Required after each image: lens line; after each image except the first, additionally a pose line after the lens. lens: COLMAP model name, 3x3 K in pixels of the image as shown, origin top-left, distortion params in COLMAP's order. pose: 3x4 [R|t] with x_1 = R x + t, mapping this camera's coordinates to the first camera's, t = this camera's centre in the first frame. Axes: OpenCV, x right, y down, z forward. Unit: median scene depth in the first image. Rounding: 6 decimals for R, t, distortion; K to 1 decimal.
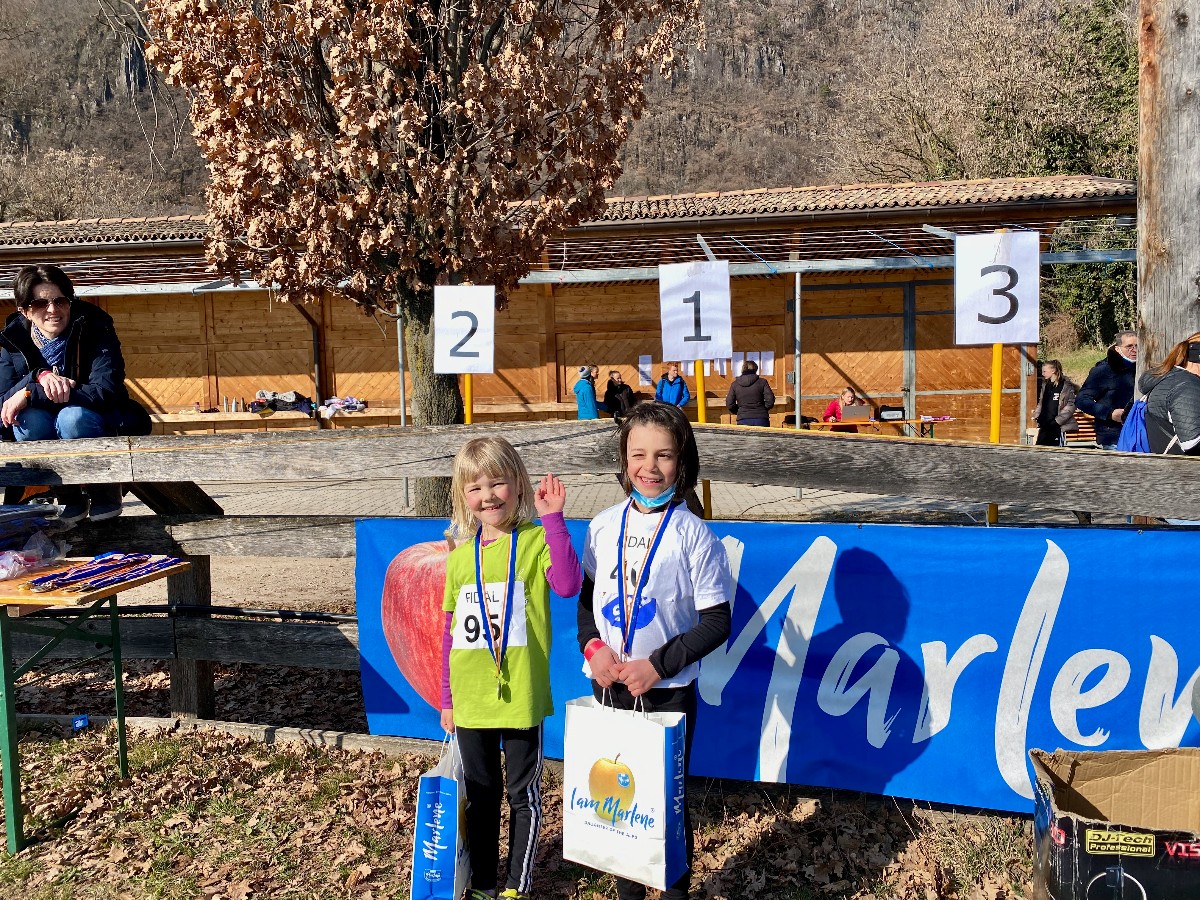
lens RADIAL K [[905.1, 0, 600.0], [0, 905.1, 450.0], [0, 0, 1]] dist [0.116563, -0.158292]
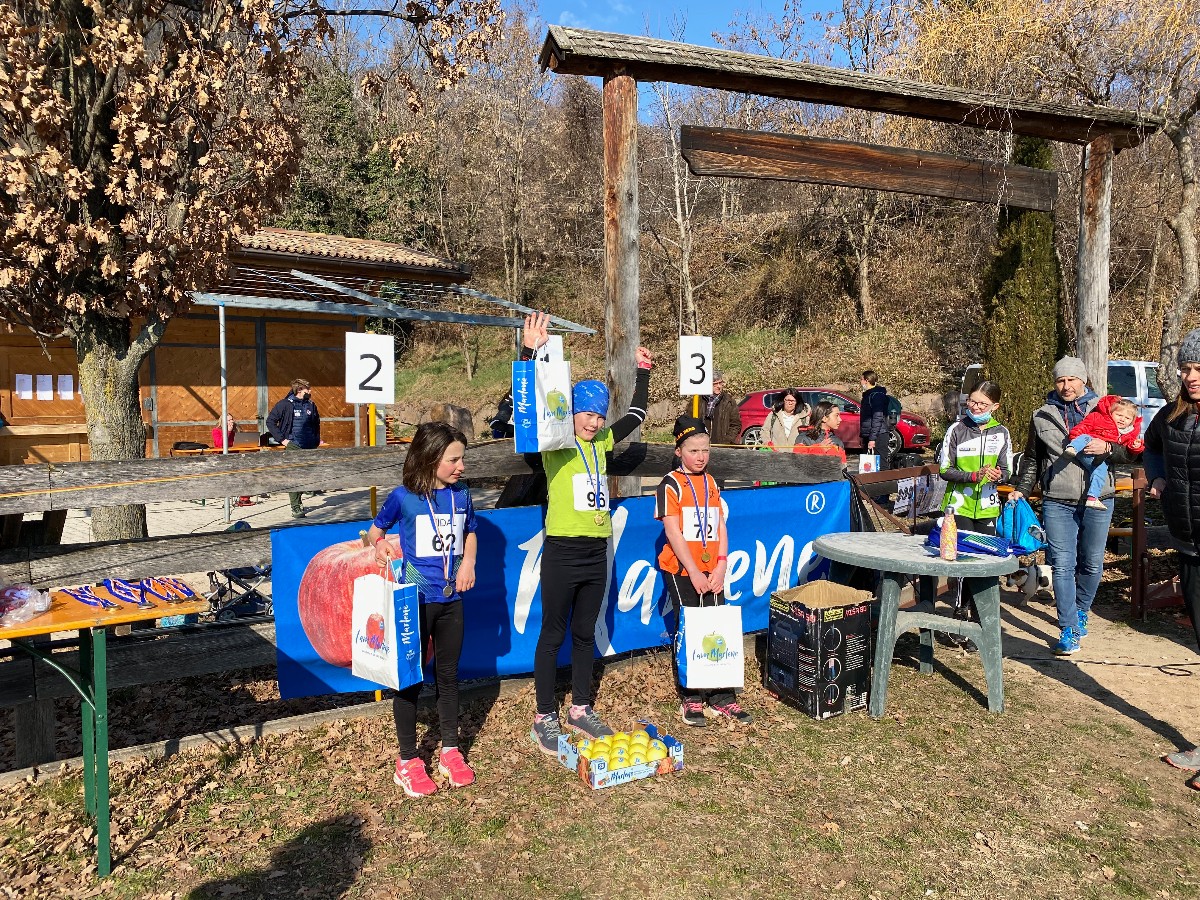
lens RADIAL K [[905.1, 0, 600.0], [0, 905.1, 450.0], [0, 0, 1]] dist [0.116563, -0.158292]
pose [[0.677496, -0.021224, 0.735221, -0.845386], [0.043299, 0.999001, -0.011060, 0.007086], [-0.734251, 0.039328, 0.677738, -0.080797]]
